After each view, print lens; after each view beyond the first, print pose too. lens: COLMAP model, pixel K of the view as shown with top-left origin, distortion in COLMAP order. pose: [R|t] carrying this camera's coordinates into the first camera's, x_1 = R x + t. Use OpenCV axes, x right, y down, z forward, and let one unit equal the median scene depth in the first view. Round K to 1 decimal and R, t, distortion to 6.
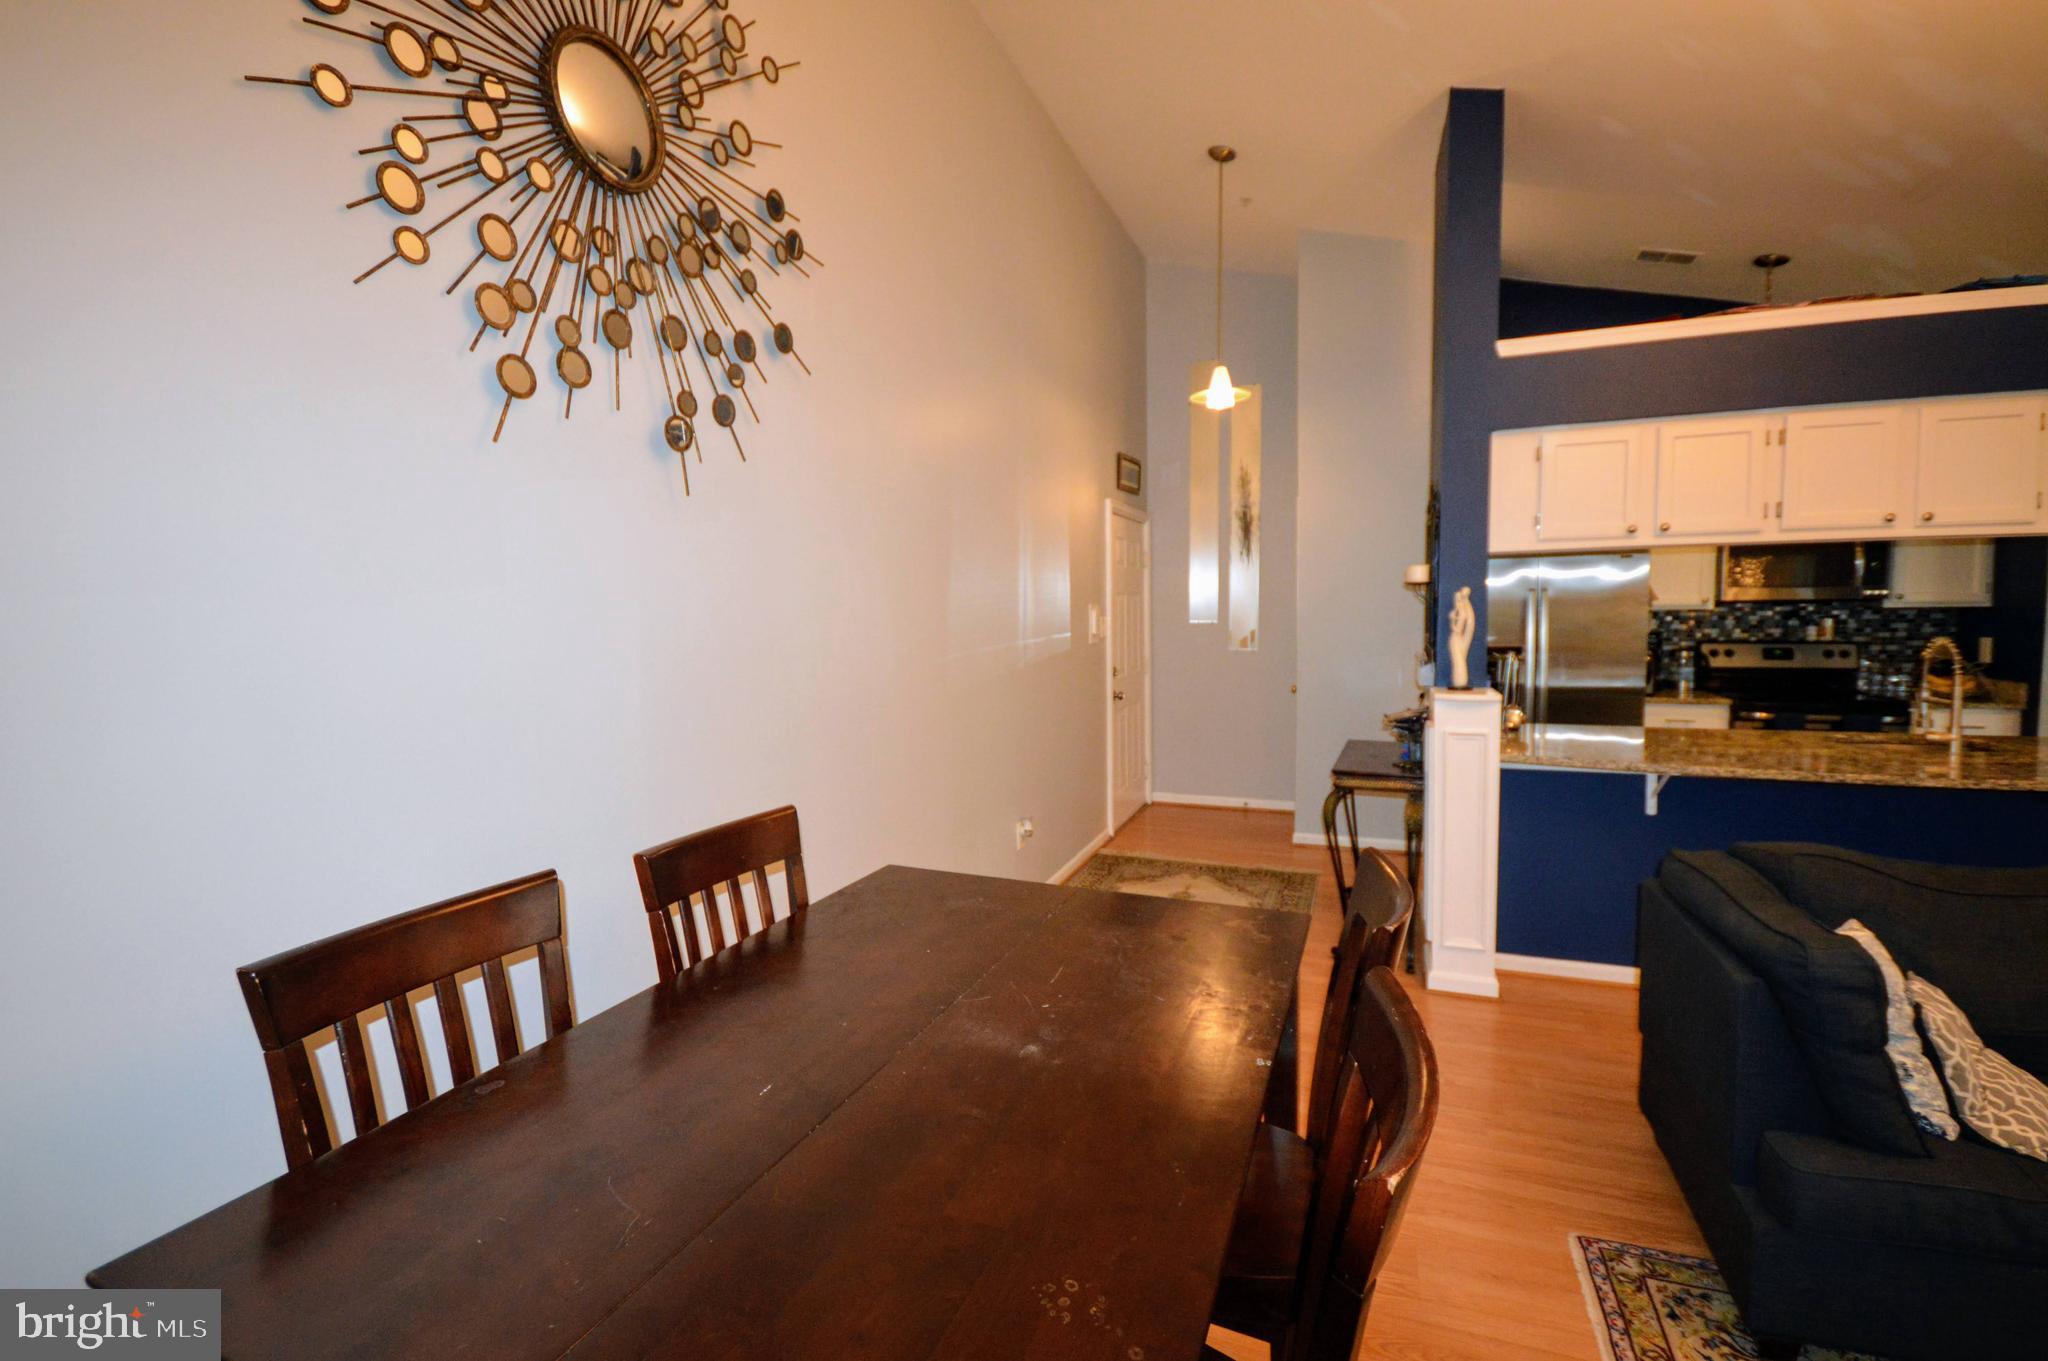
lens RADIAL K [[905.7, 0, 1030.0], [0, 905.7, 668.3], [0, 0, 1]] dist [0.009051, -0.010943]
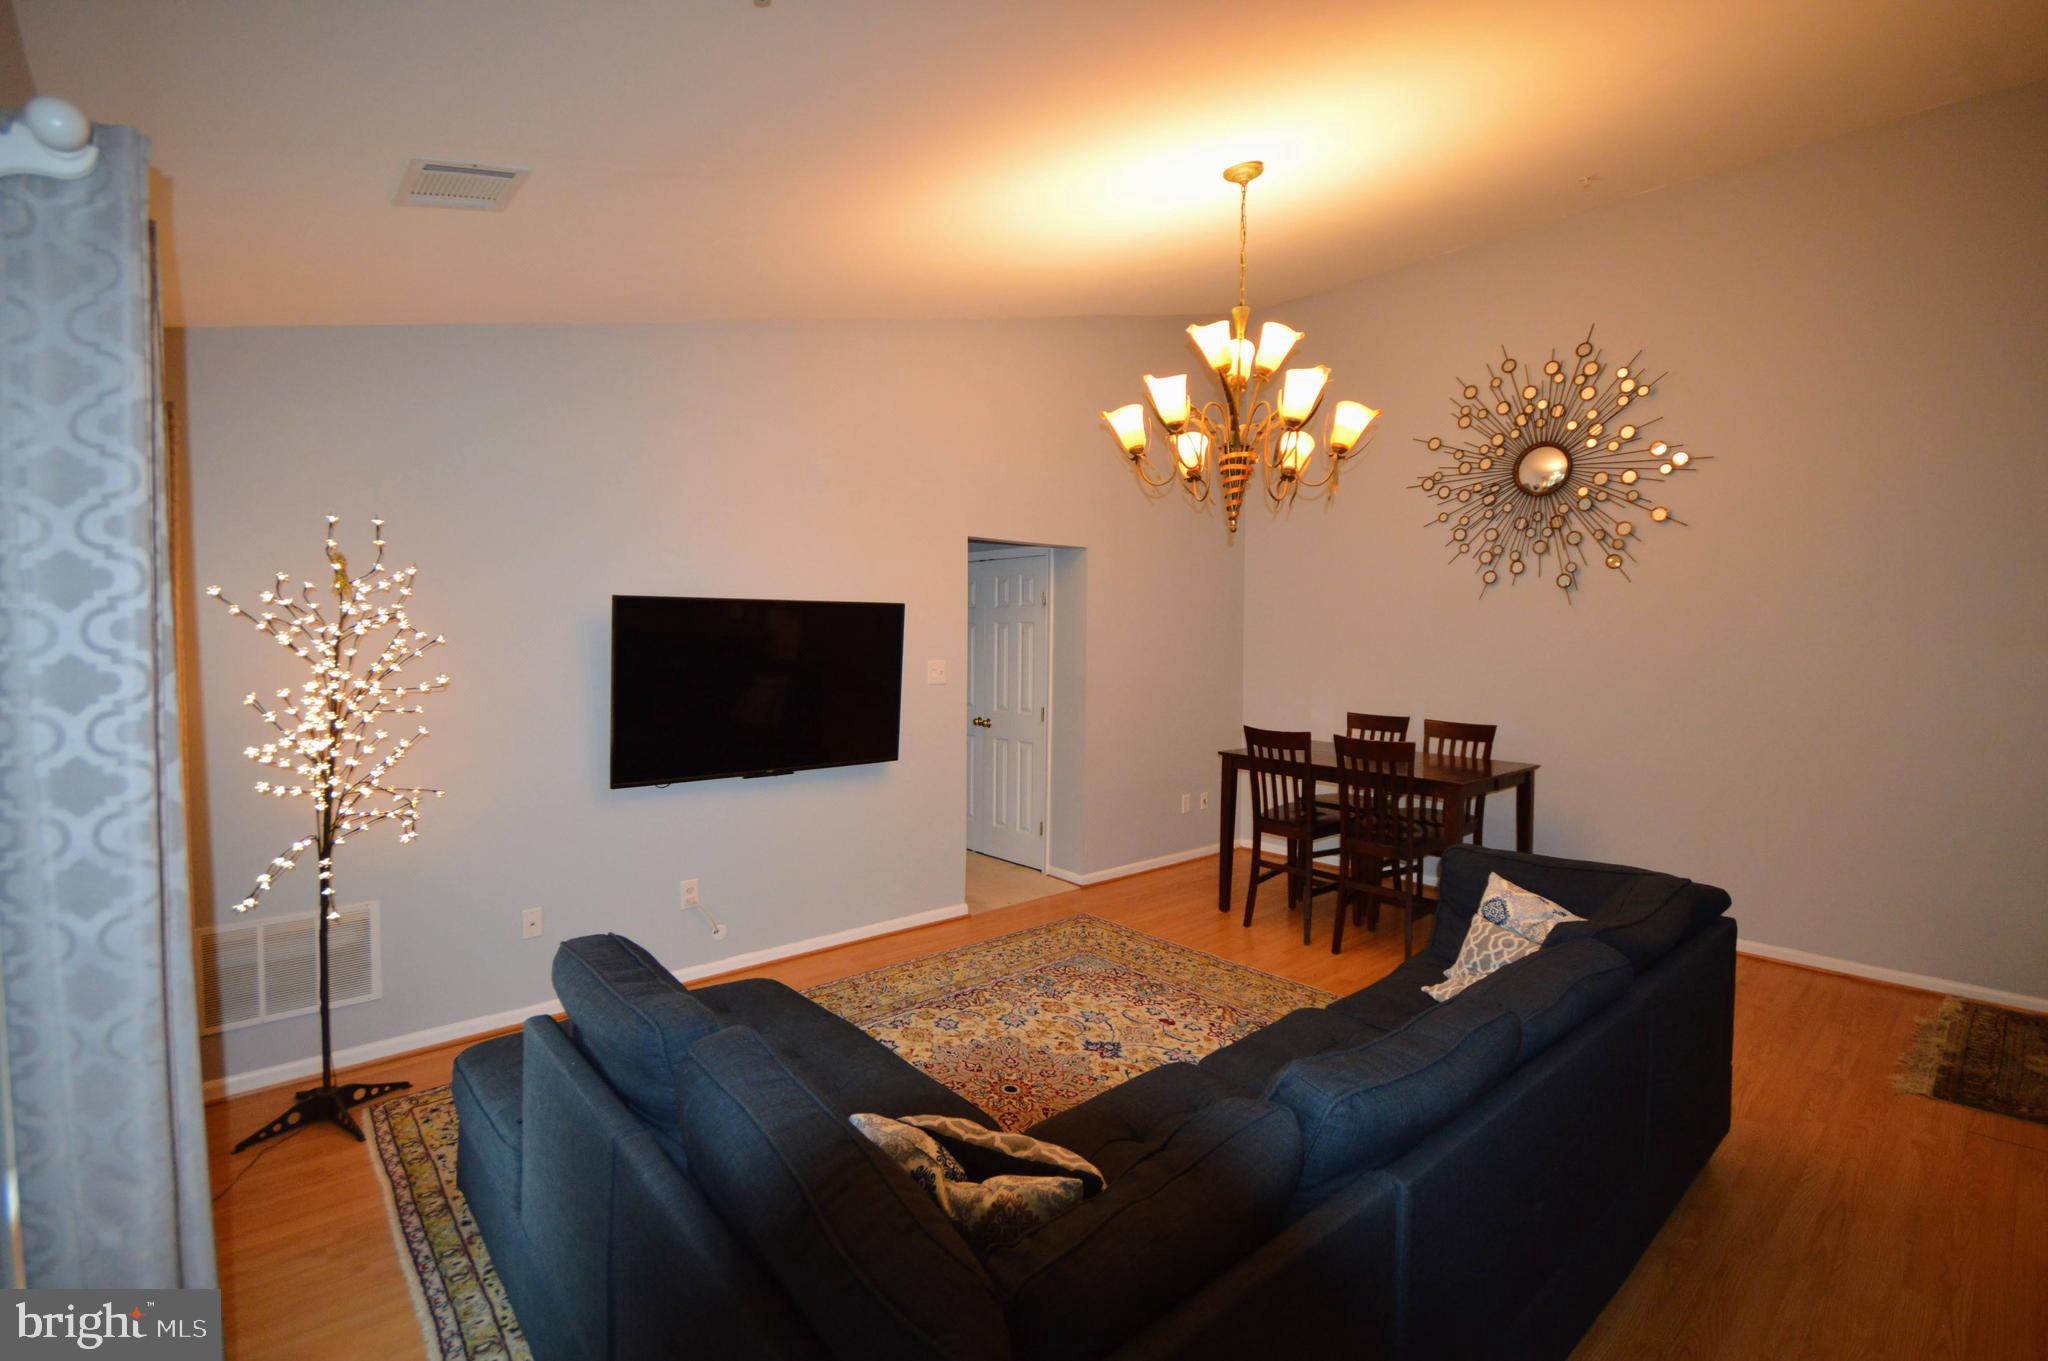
lens RADIAL K [[905.7, 0, 1030.0], [0, 905.7, 668.3], [0, 0, 1]] dist [0.009051, -0.010943]
pose [[-0.456286, 0.035949, -0.889107, 1.029763], [-0.064554, 0.995214, 0.073368, -0.047493], [0.887488, 0.090872, -0.451782, 0.358276]]
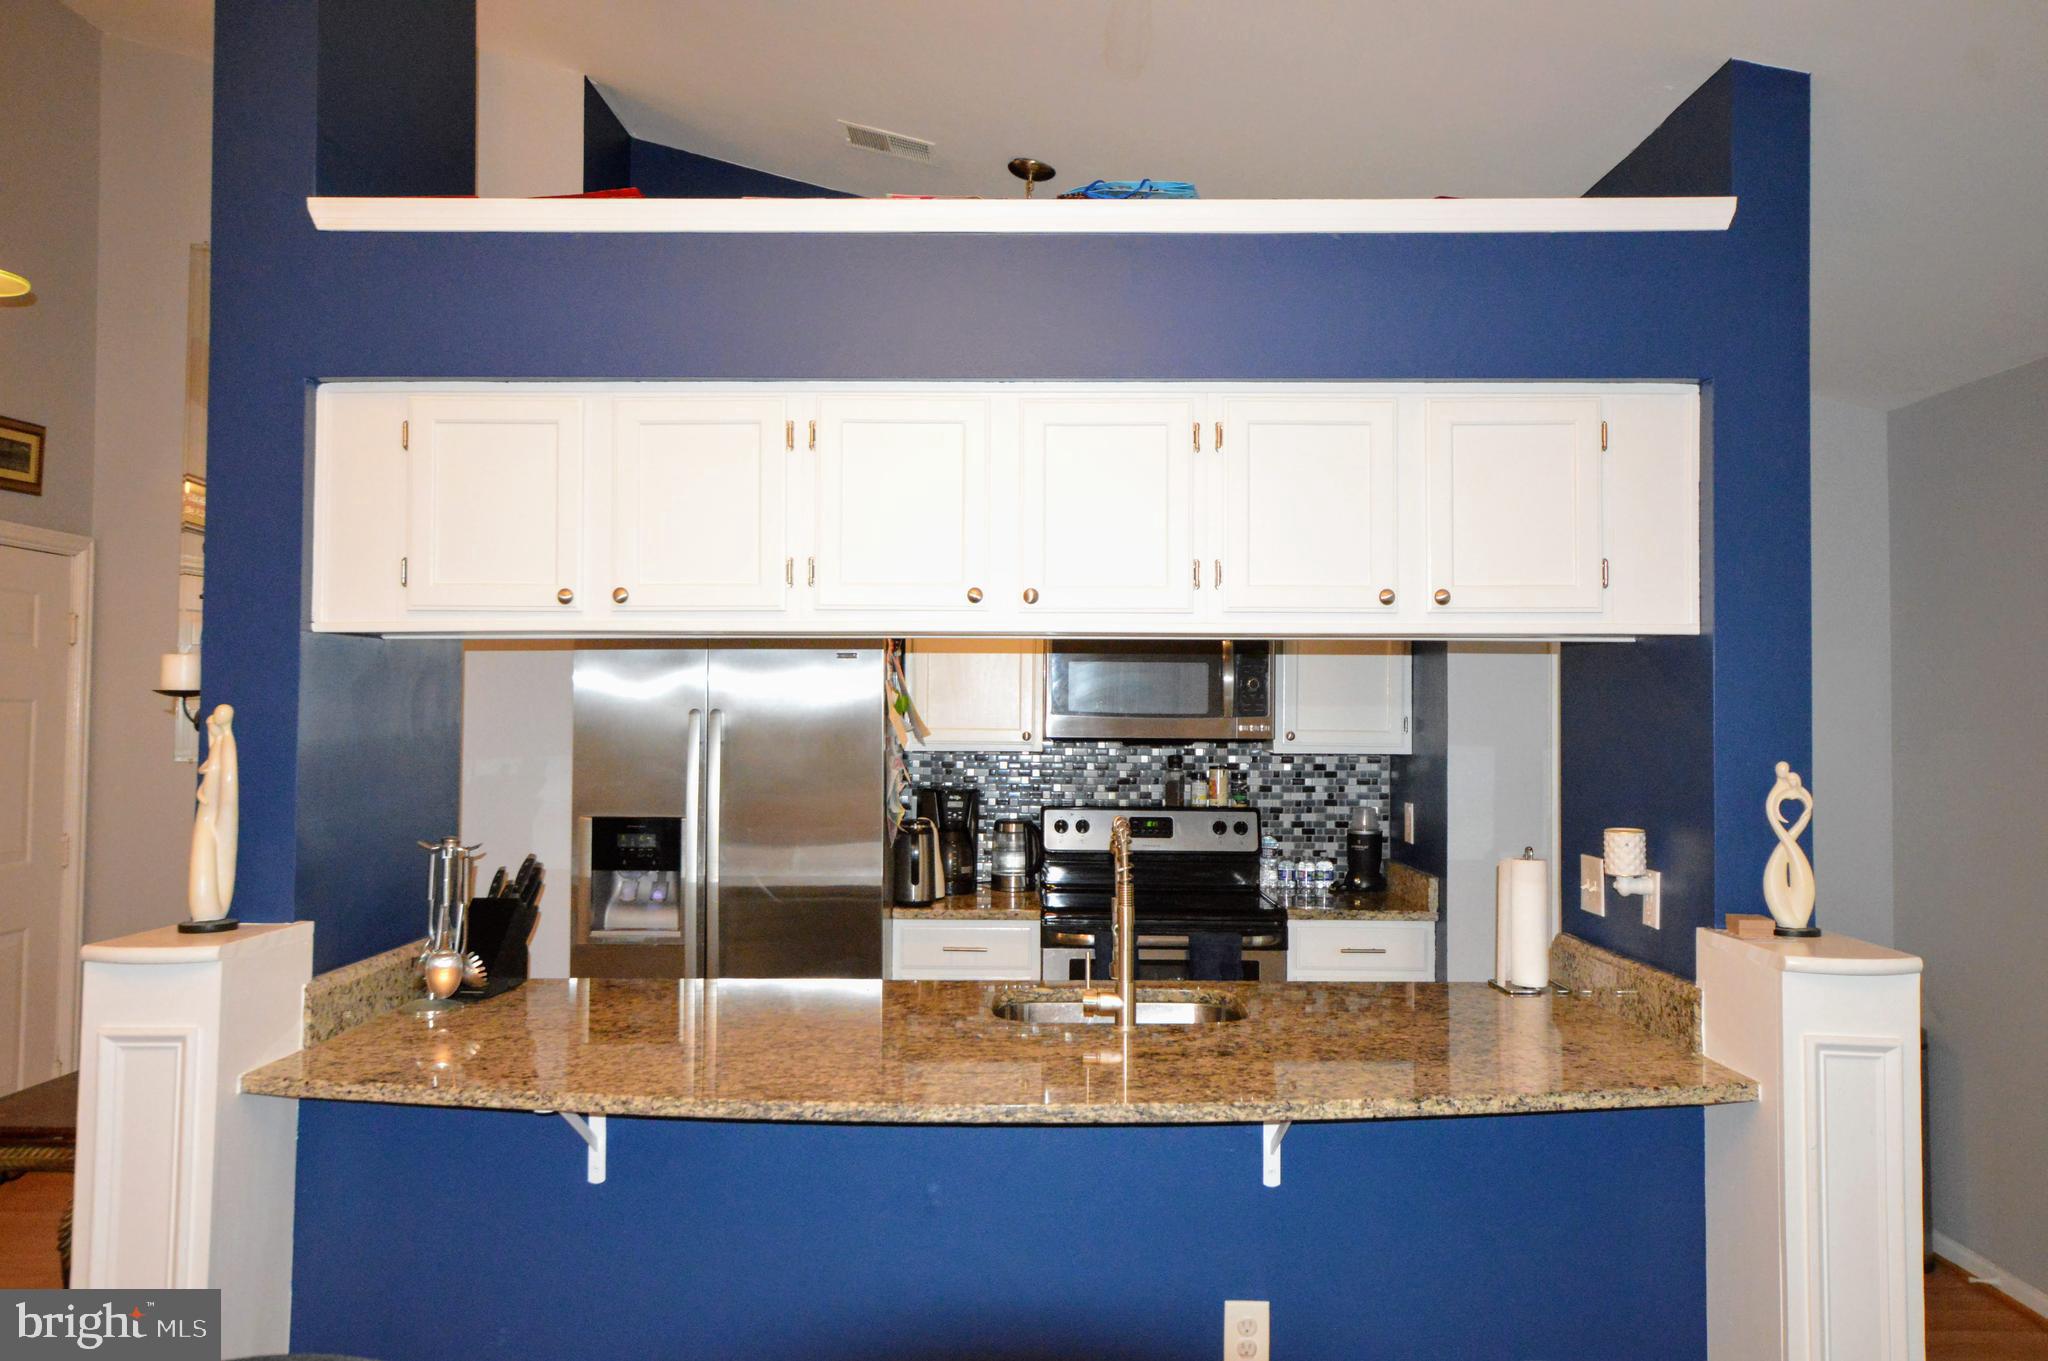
lens RADIAL K [[1502.6, 0, 1029.3], [0, 1502.6, 679.0], [0, 0, 1]] dist [0.025960, 0.000424]
pose [[0.935686, 0.029788, 0.351574, 0.424825], [0.005119, 0.995179, -0.097942, -0.017958], [-0.352796, 0.093443, 0.931023, 0.100742]]
